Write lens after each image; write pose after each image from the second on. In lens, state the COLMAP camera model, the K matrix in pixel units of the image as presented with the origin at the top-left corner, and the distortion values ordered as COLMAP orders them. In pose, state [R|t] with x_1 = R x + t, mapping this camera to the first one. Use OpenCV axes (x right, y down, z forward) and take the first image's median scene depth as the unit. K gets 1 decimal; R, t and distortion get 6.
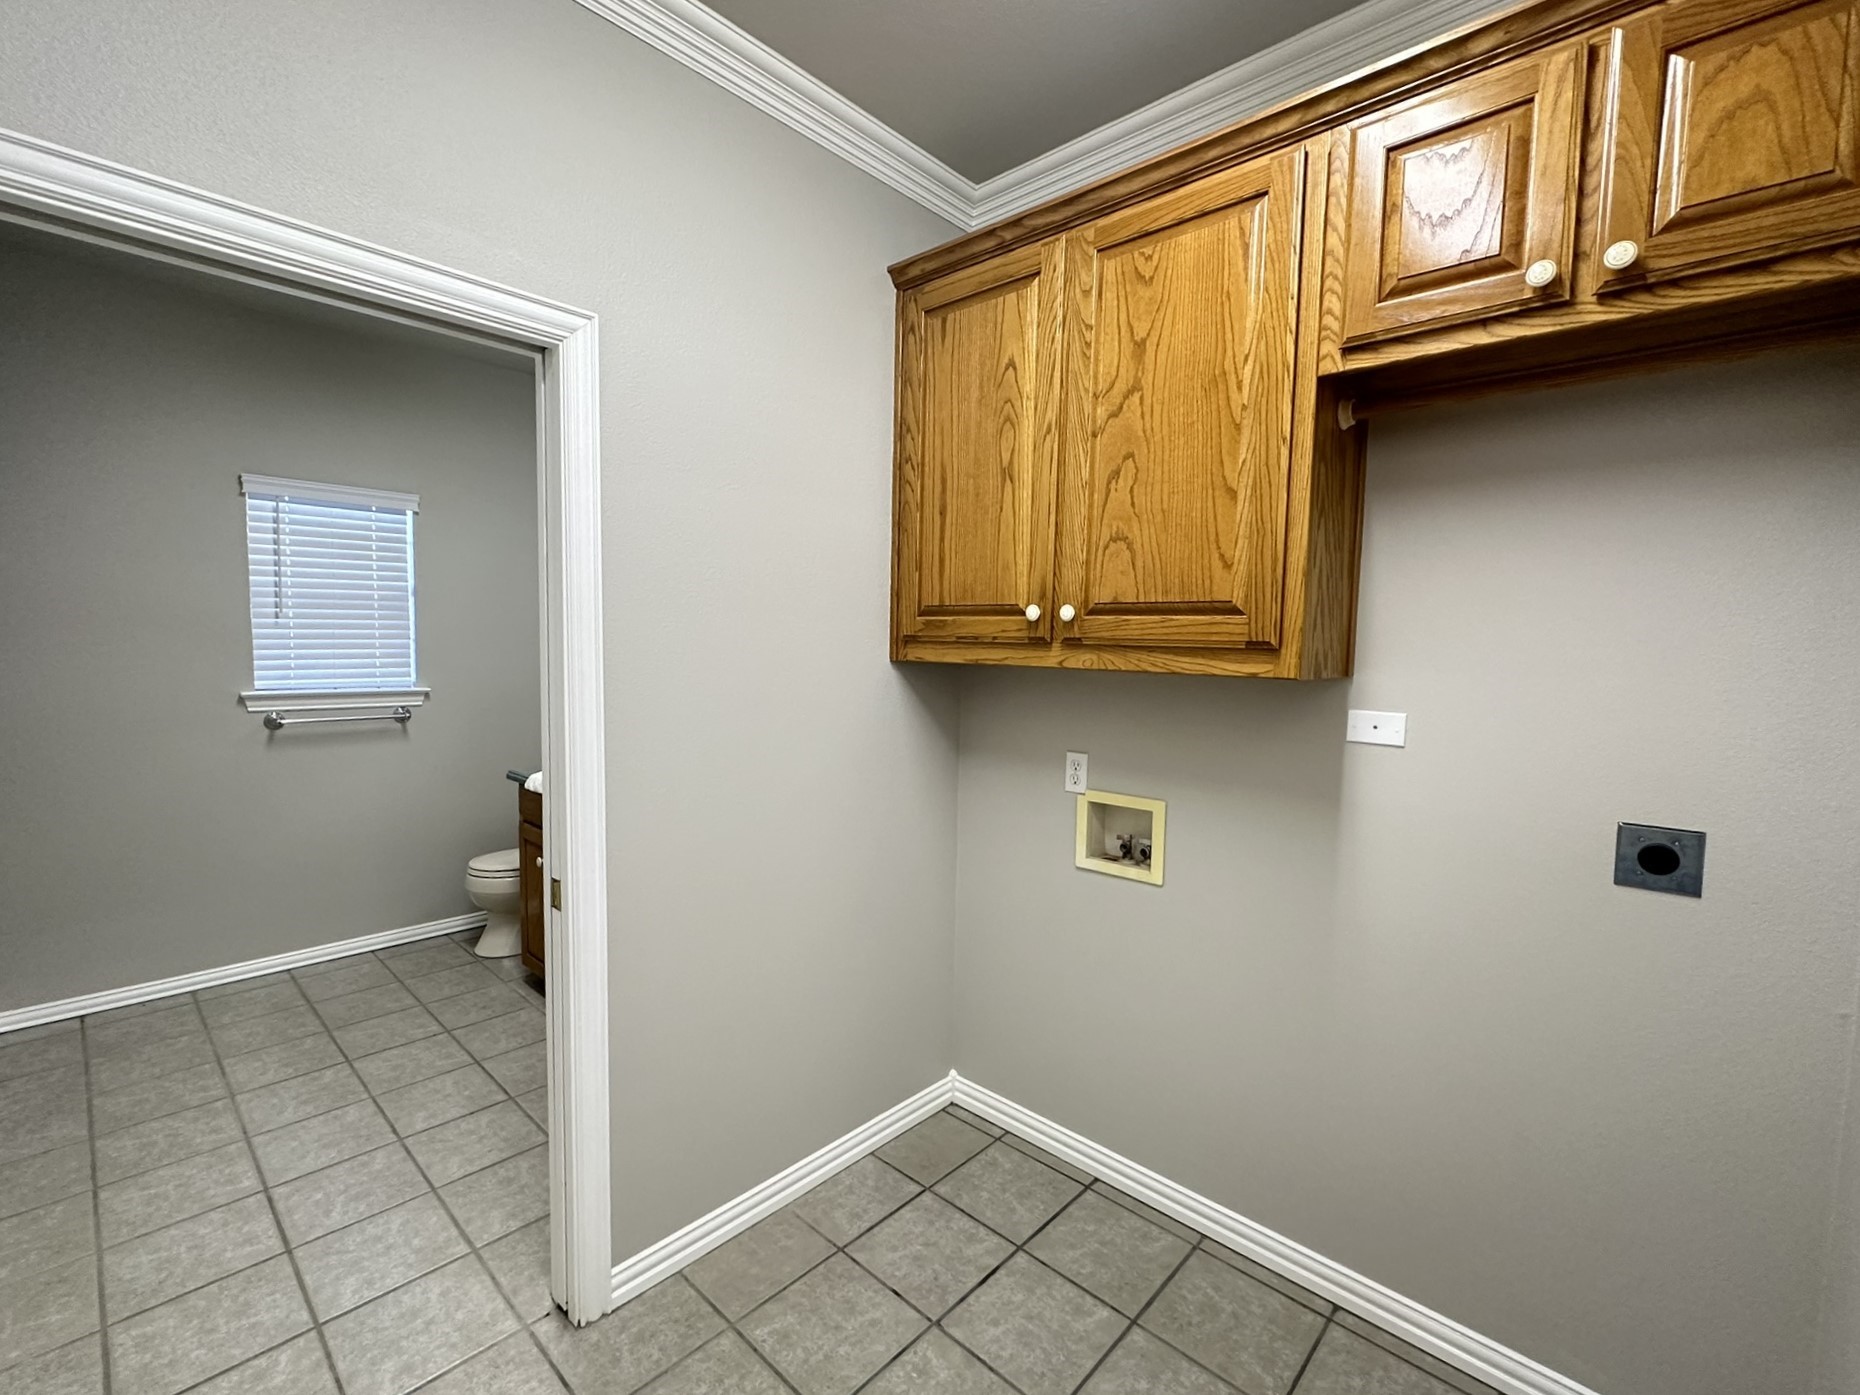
lens RADIAL K [[804.3, 0, 924.0], [0, 804.3, 694.9], [0, 0, 1]] dist [-0.000790, -0.000873]
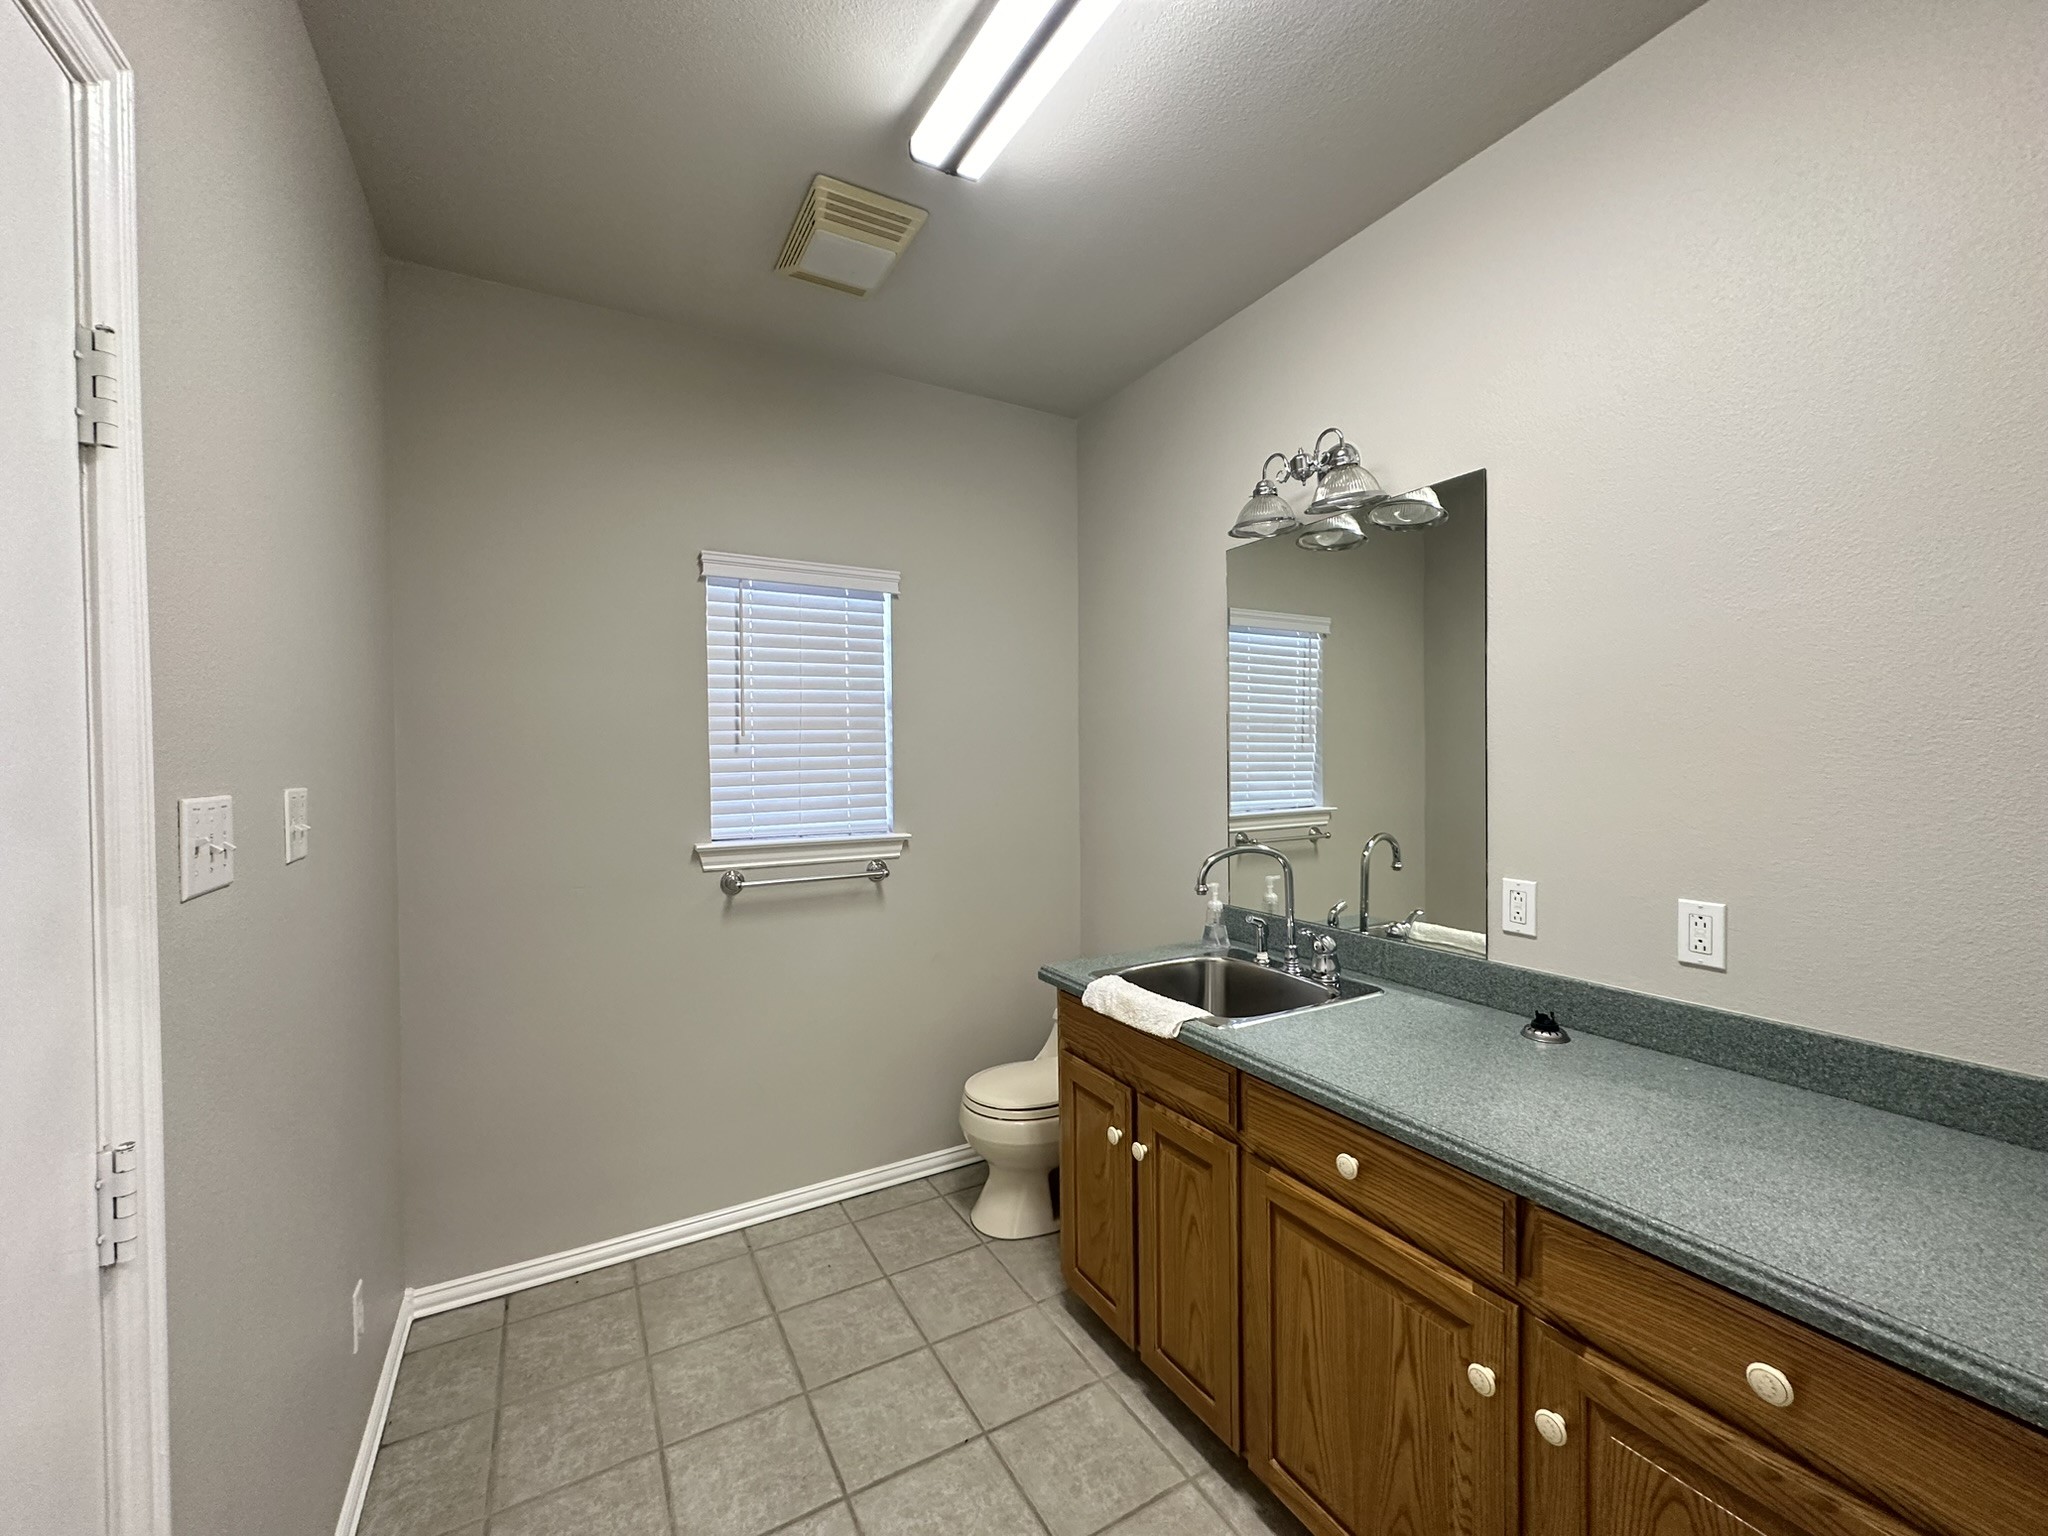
lens RADIAL K [[819.5, 0, 1029.1], [0, 819.5, 767.1], [0, 0, 1]] dist [-0.000669, 0.000540]
pose [[0.954210, -0.027881, -0.297836, -0.320127], [0.009296, 0.997930, -0.063634, -0.022763], [0.298994, 0.057952, 0.952494, 0.357096]]
